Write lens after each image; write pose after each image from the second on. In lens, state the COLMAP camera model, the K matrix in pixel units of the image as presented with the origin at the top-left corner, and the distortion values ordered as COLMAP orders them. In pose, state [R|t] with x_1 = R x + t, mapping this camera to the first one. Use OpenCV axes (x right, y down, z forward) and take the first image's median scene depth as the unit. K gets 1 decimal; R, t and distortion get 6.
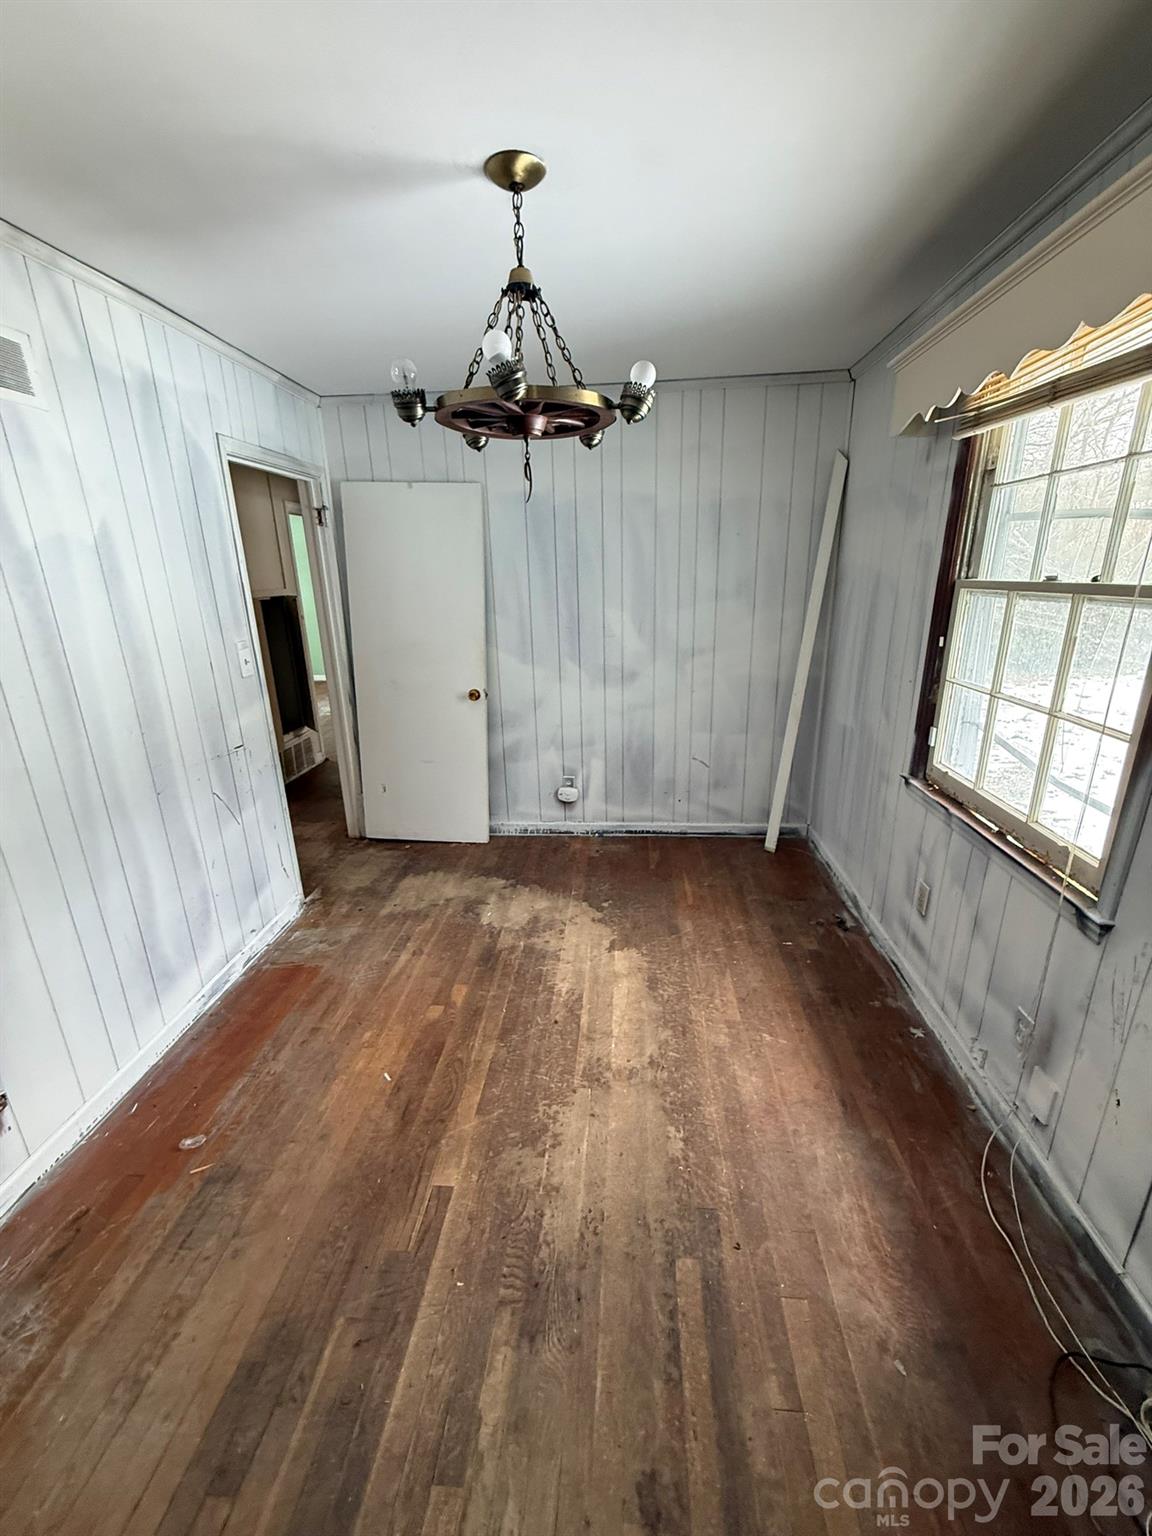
lens RADIAL K [[611.1, 0, 577.9], [0, 611.1, 763.3], [0, 0, 1]] dist [-0.000400, 0.000545]
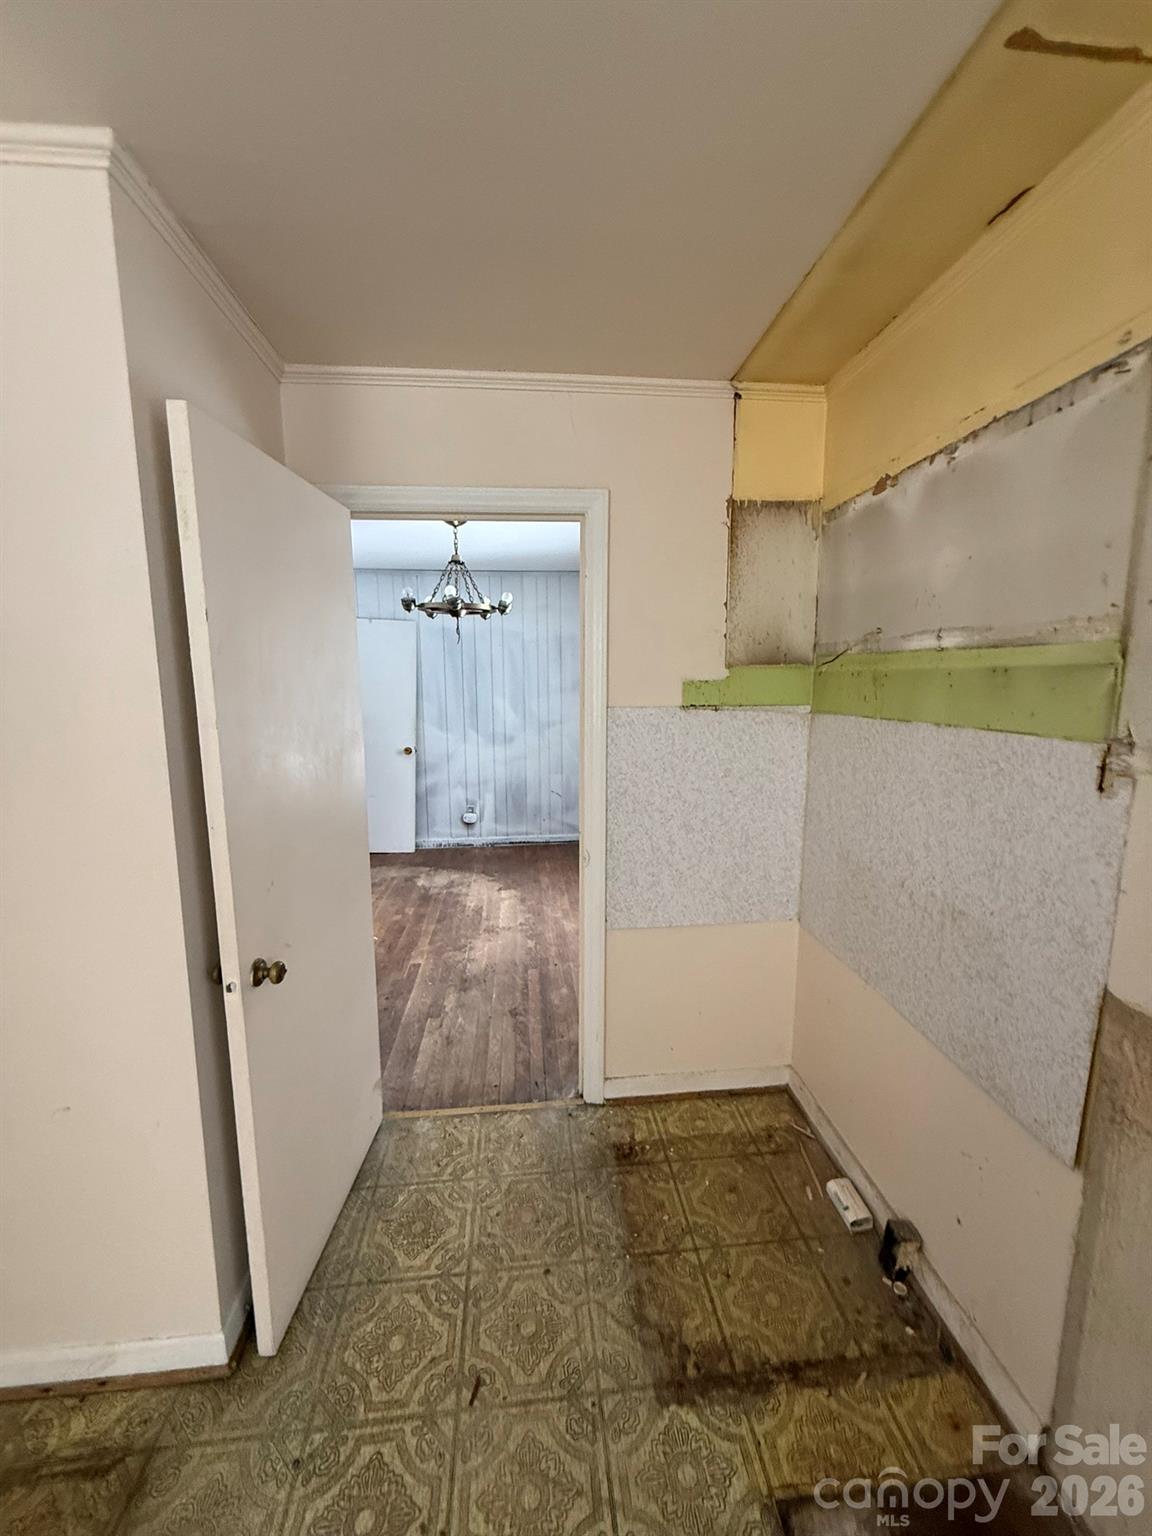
lens RADIAL K [[611.1, 0, 577.9], [0, 611.1, 763.3], [0, 0, 1]] dist [-0.000400, 0.000545]
pose [[0.984086, -0.005597, 0.177606, -0.032405], [0.034552, 0.986453, -0.160361, 0.259157], [-0.174302, 0.163946, 0.970948, -0.802293]]
